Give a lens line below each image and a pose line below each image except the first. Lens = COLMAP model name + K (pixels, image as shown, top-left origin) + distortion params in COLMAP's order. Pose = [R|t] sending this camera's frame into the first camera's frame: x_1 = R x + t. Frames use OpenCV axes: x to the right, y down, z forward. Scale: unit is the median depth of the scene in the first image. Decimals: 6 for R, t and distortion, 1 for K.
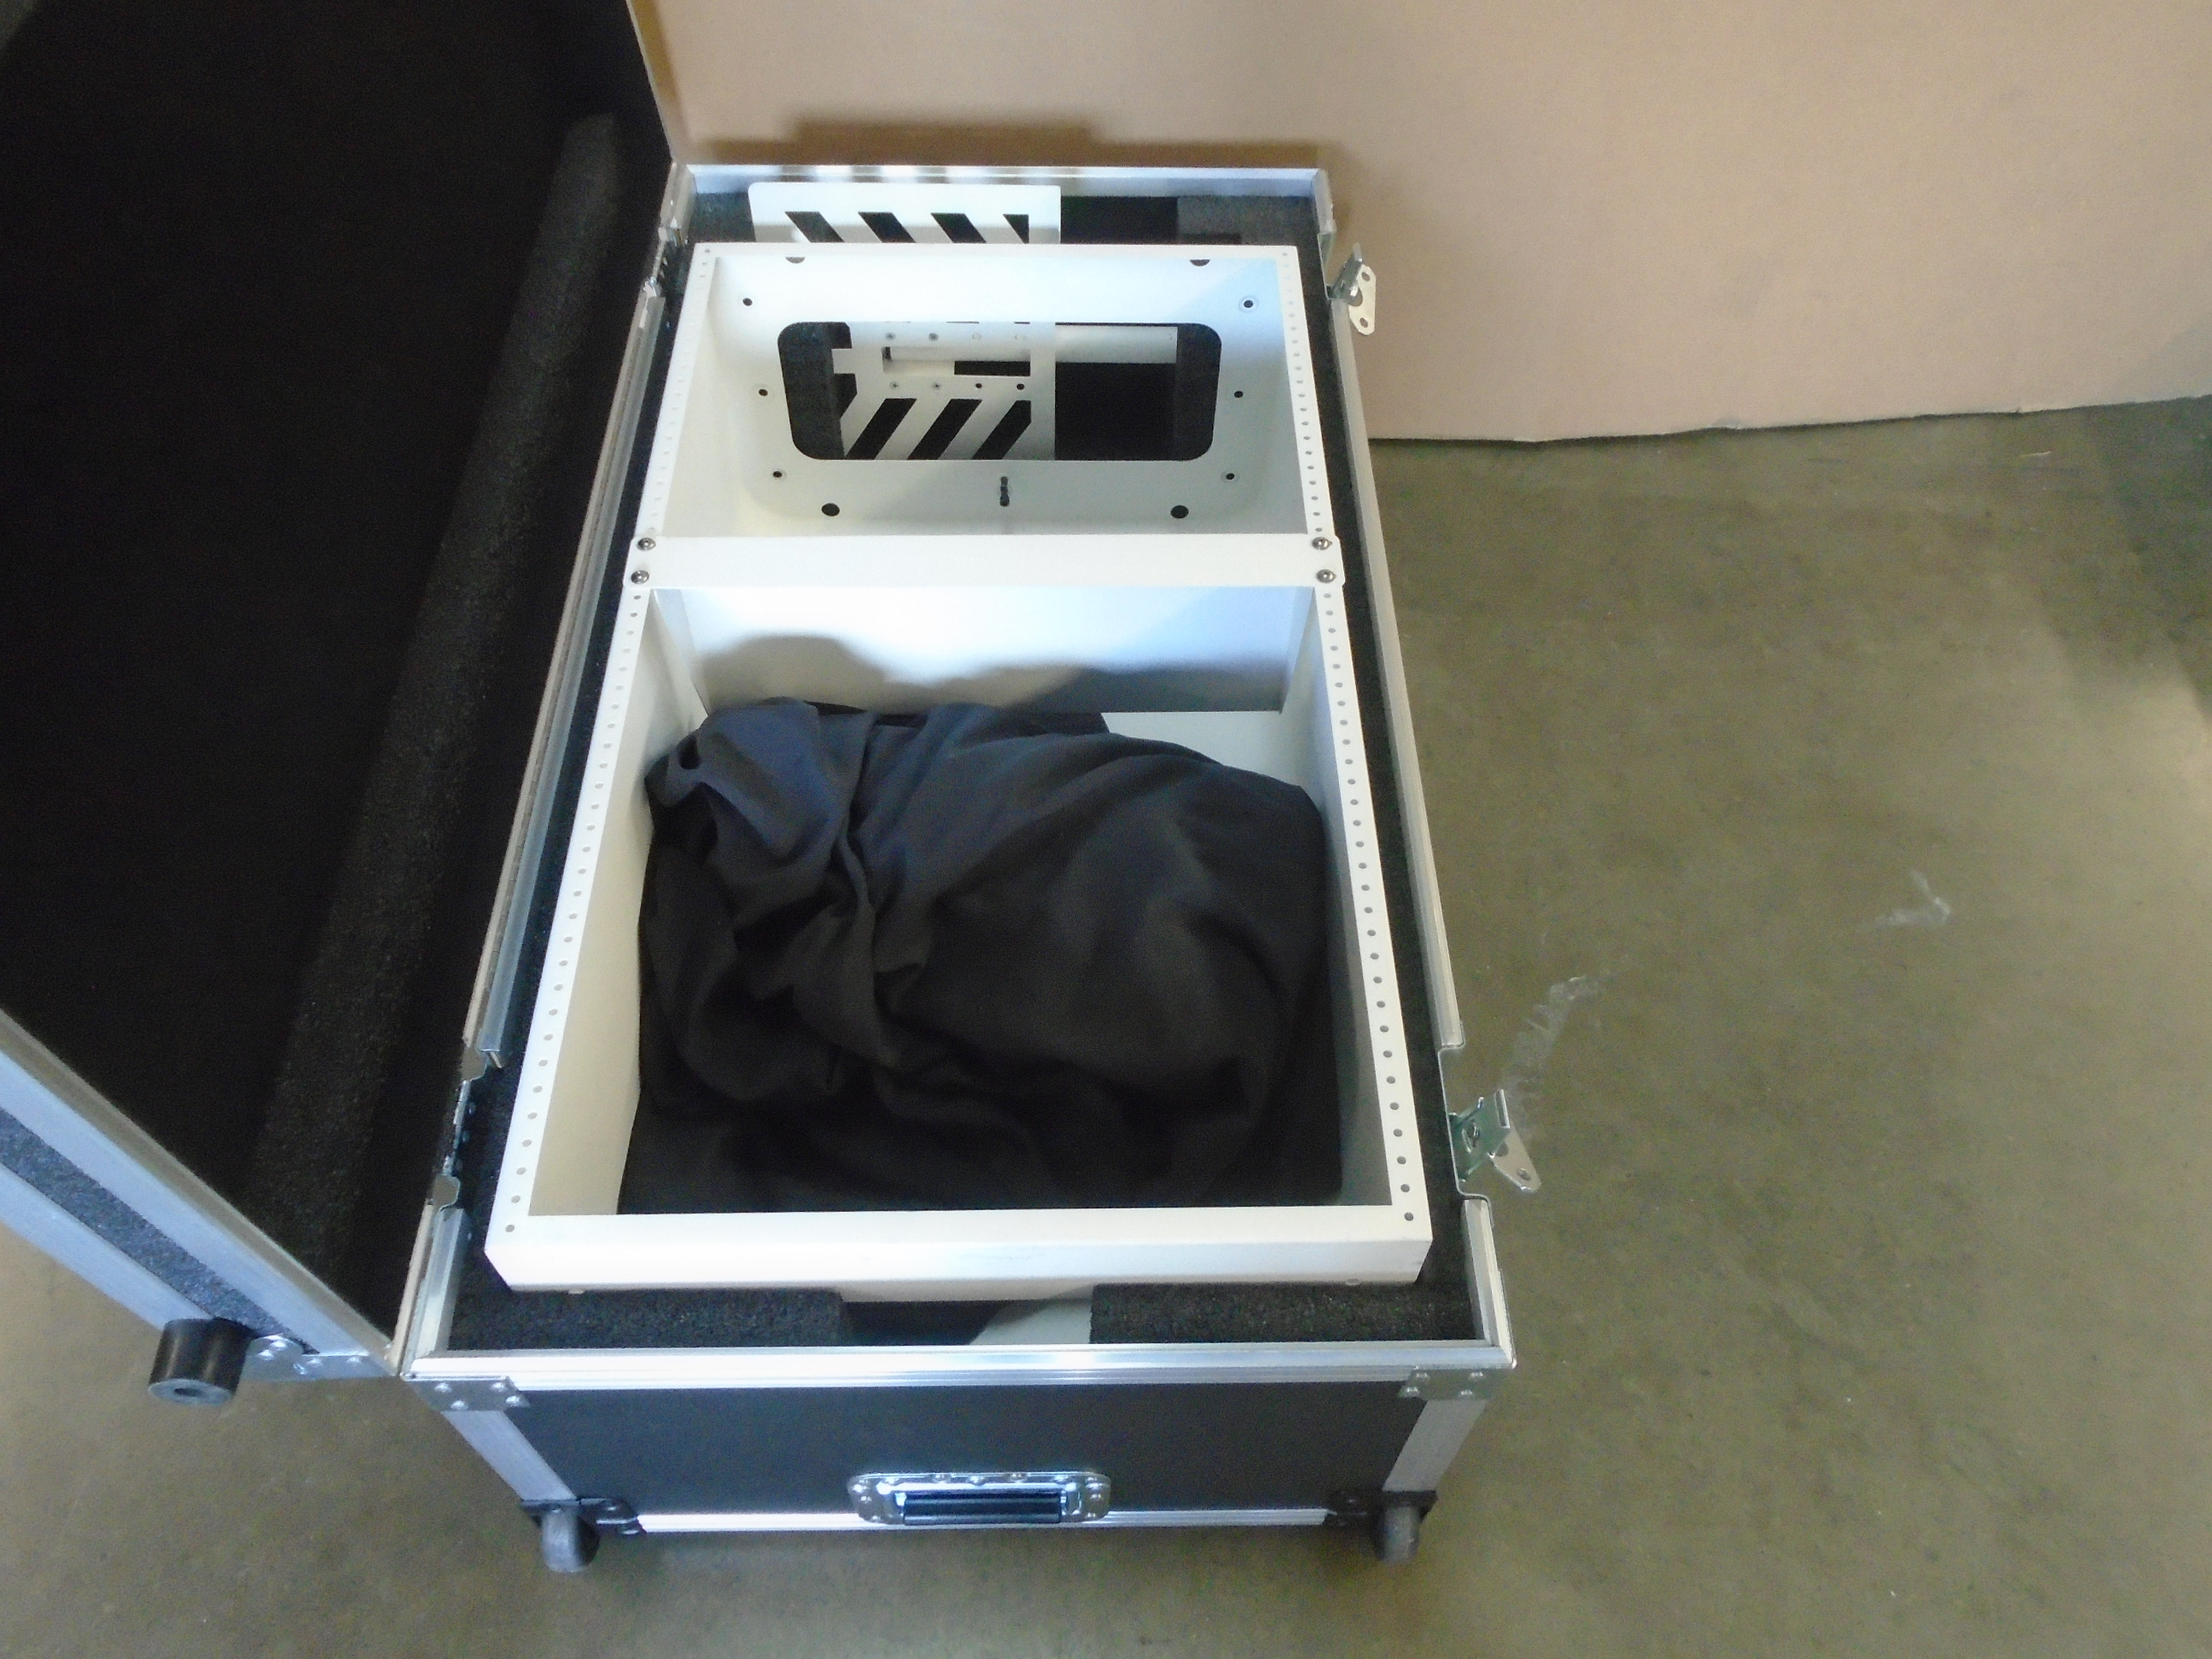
lens RADIAL K [[1715.6, 0, 1066.9], [0, 1715.6, 787.2], [0, 0, 1]] dist [-0.004773, -0.001912]
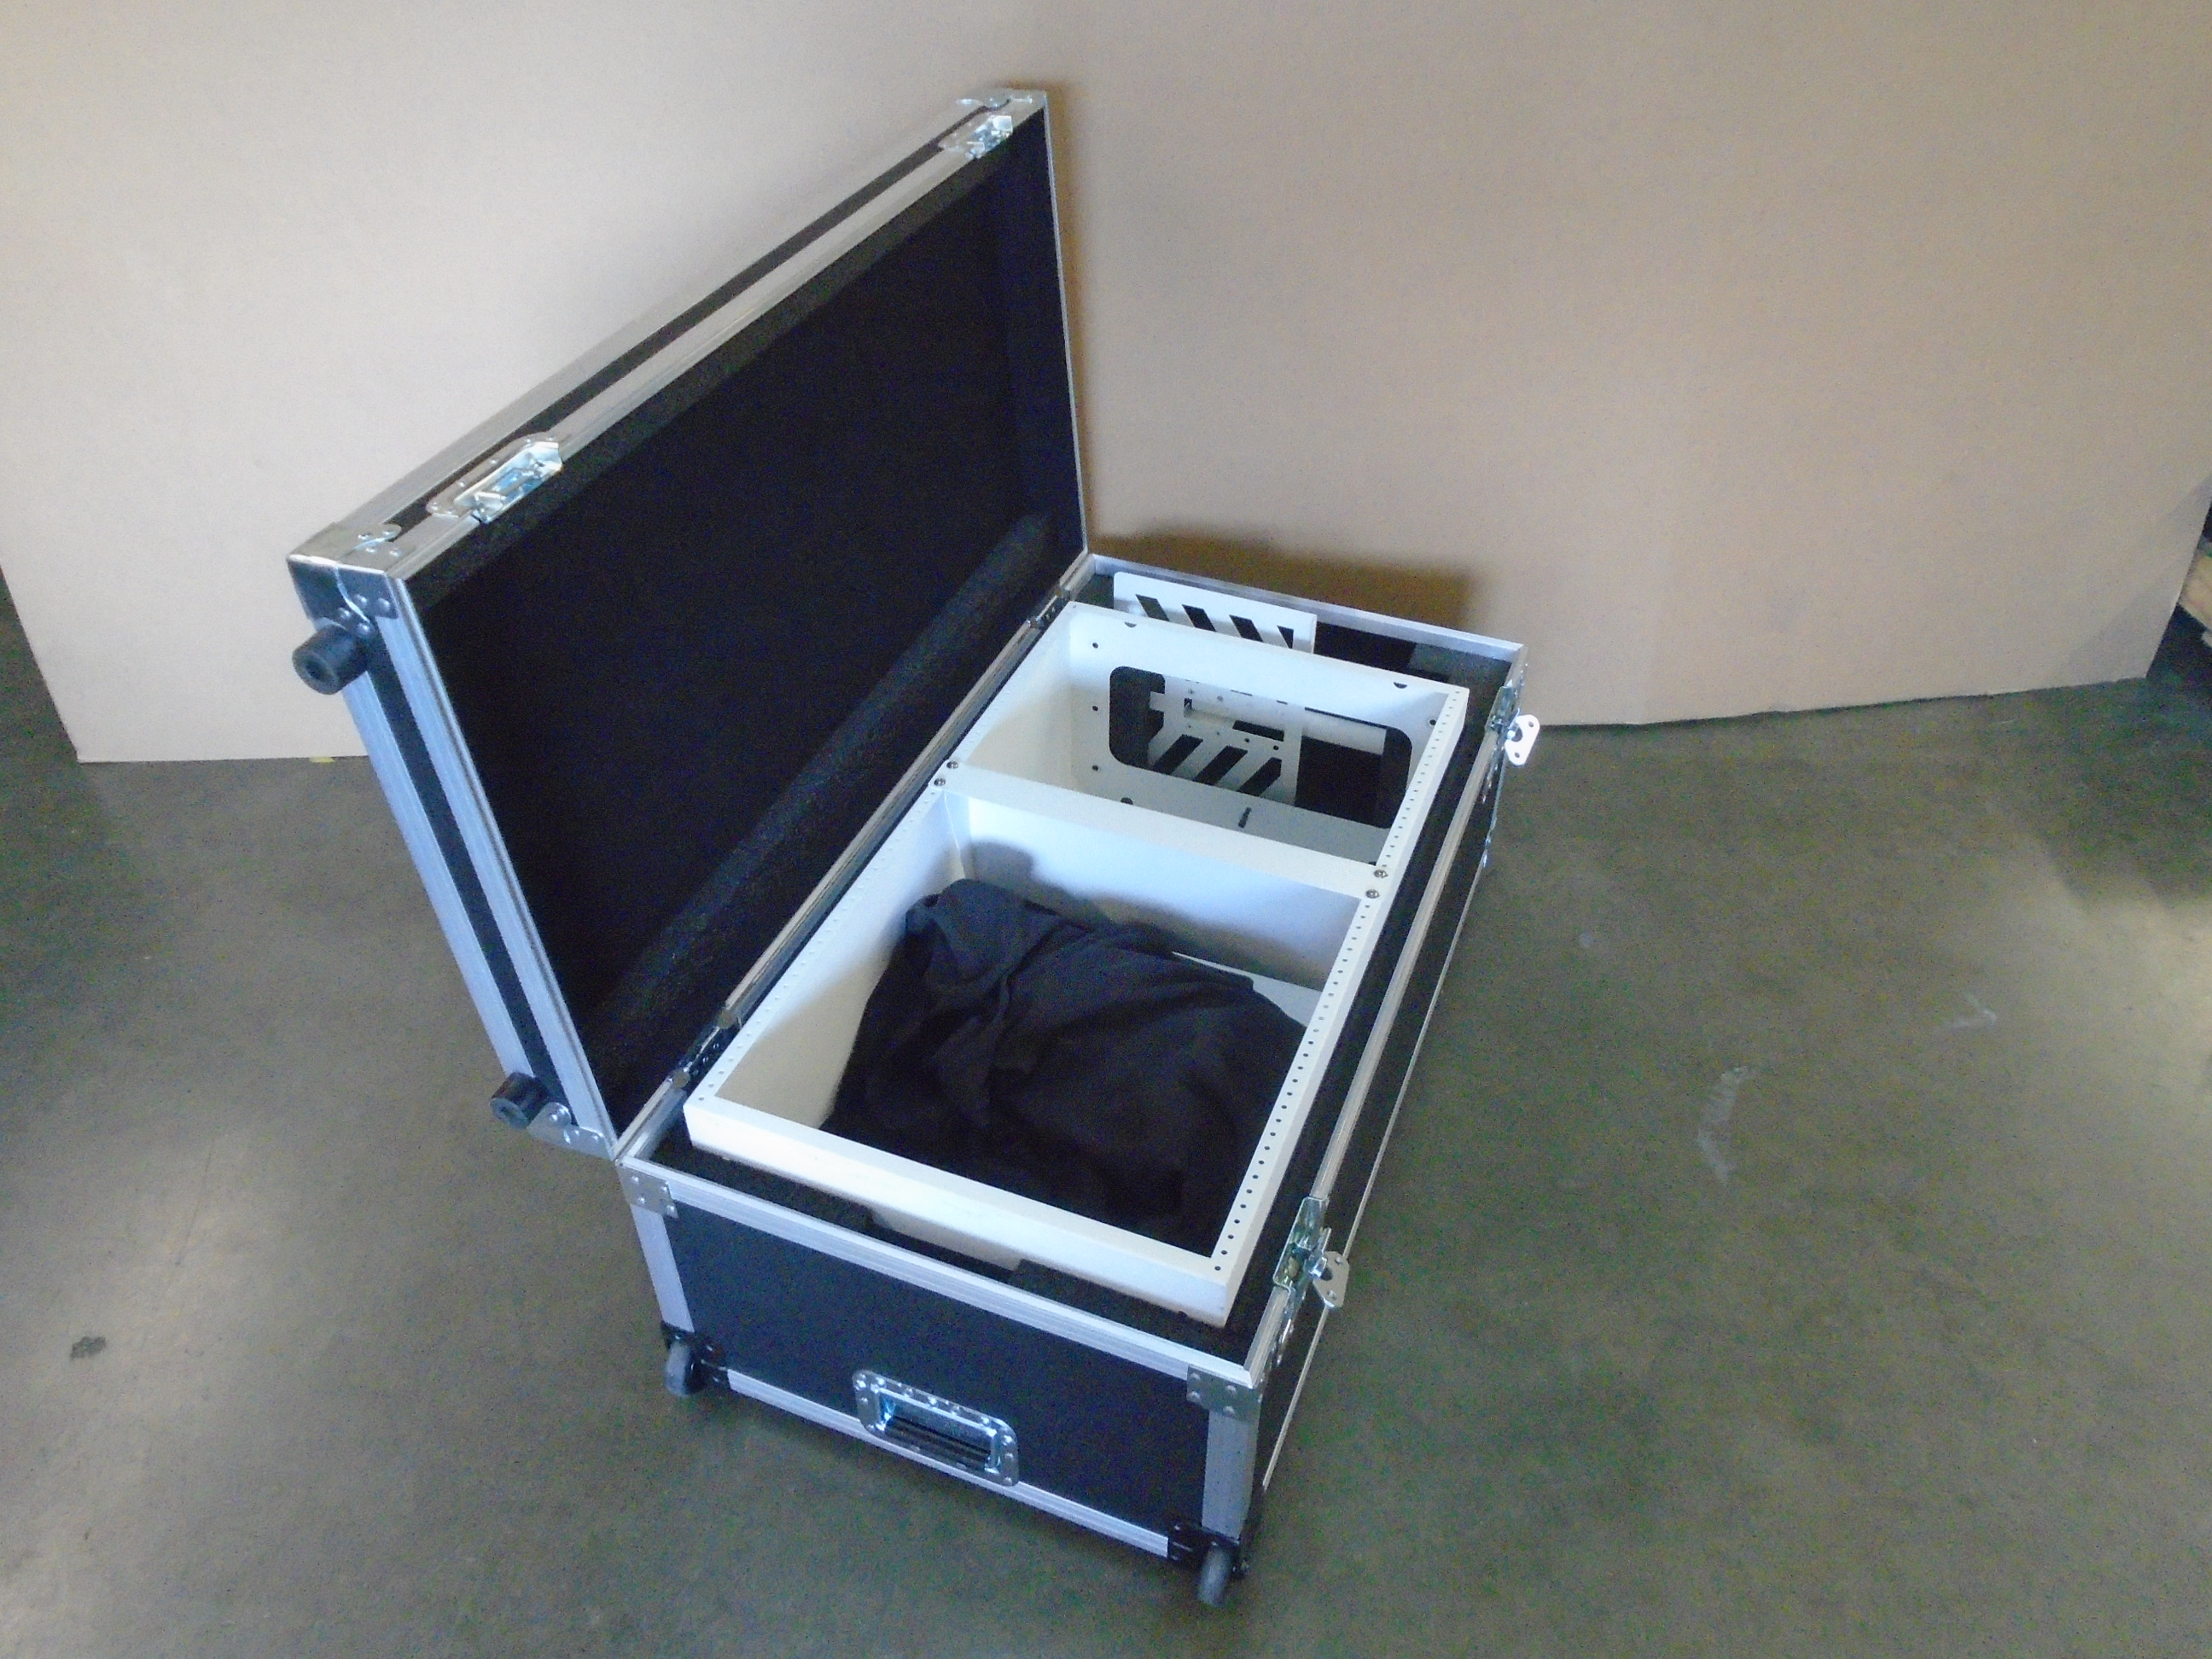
lens RADIAL K [[1715.6, 0, 1083.2], [0, 1715.6, 797.9], [0, 0, 1]] dist [-0.004773, -0.001912]
pose [[0.921861, 0.238315, -0.305578, 0.342998], [-0.302749, 0.935134, -0.184032, 0.135750], [0.241899, 0.262165, 0.934213, -0.408342]]
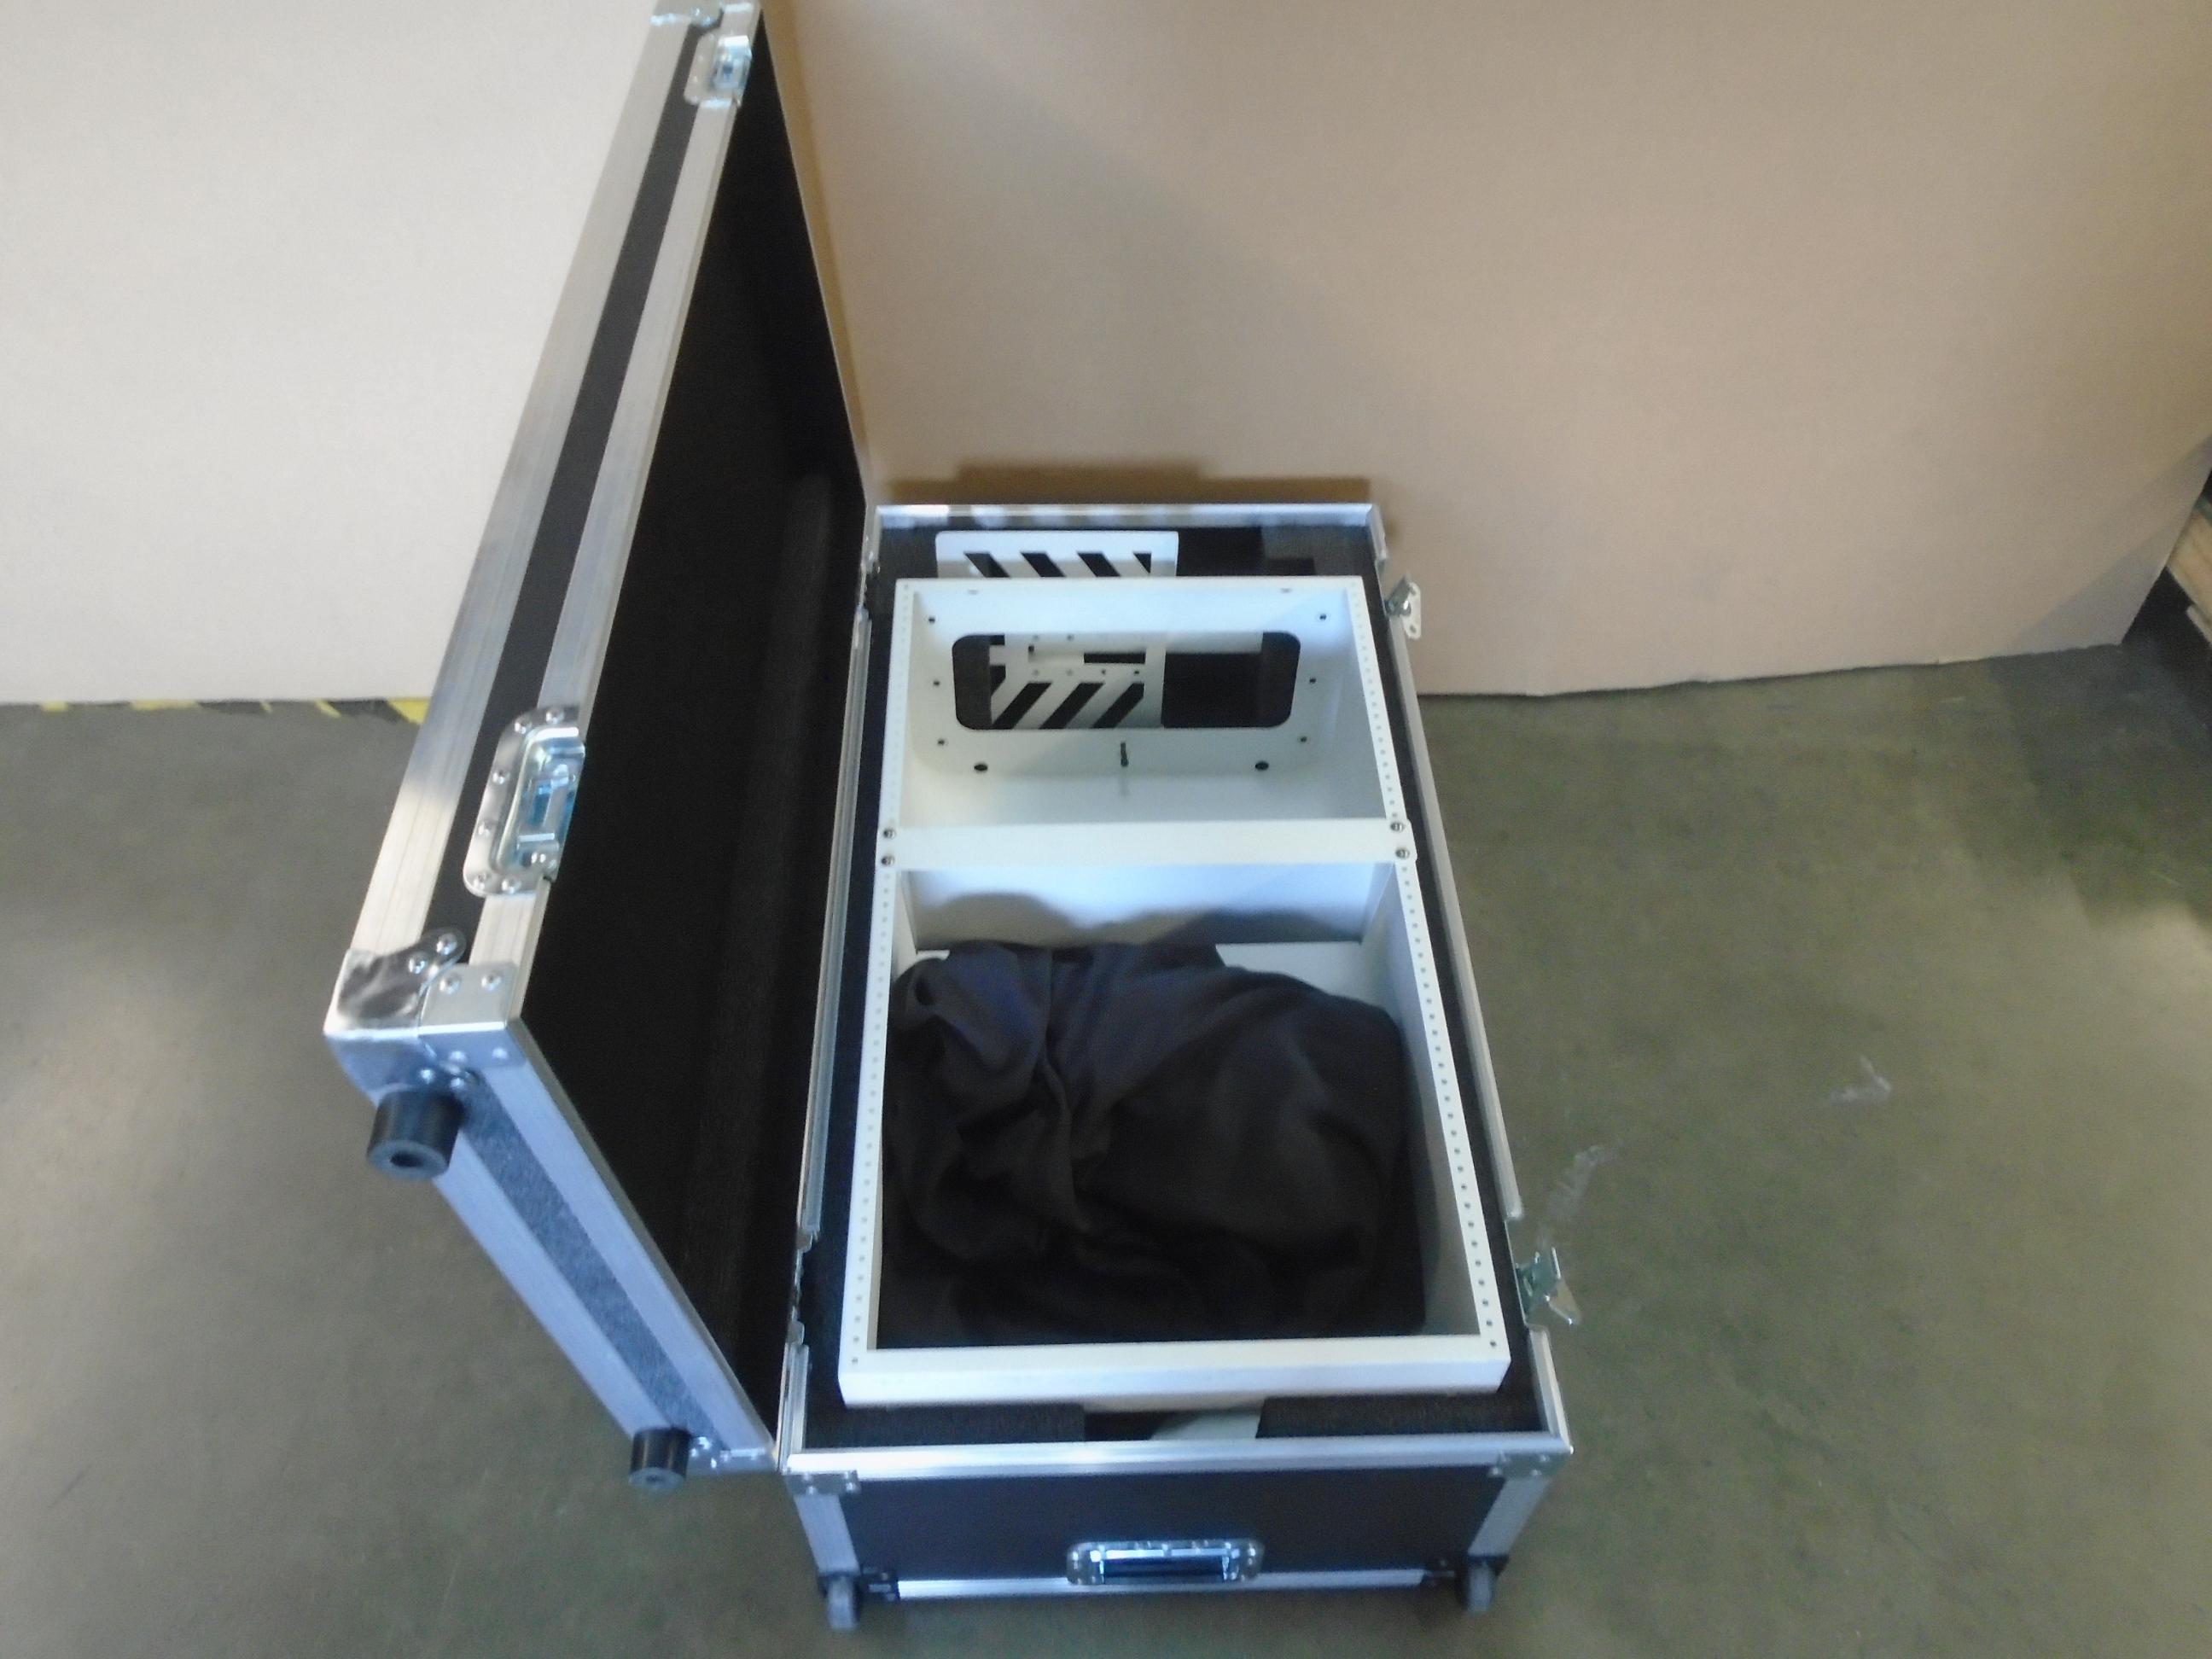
lens RADIAL K [[1715.6, 0, 1067.2], [0, 1715.6, 789.6], [0, 0, 1]] dist [-0.004773, -0.001912]
pose [[0.999912, -0.010244, 0.008401, -0.119504], [0.010790, 0.997643, -0.067760, -0.084938], [-0.007687, 0.067844, 0.997666, -0.328924]]
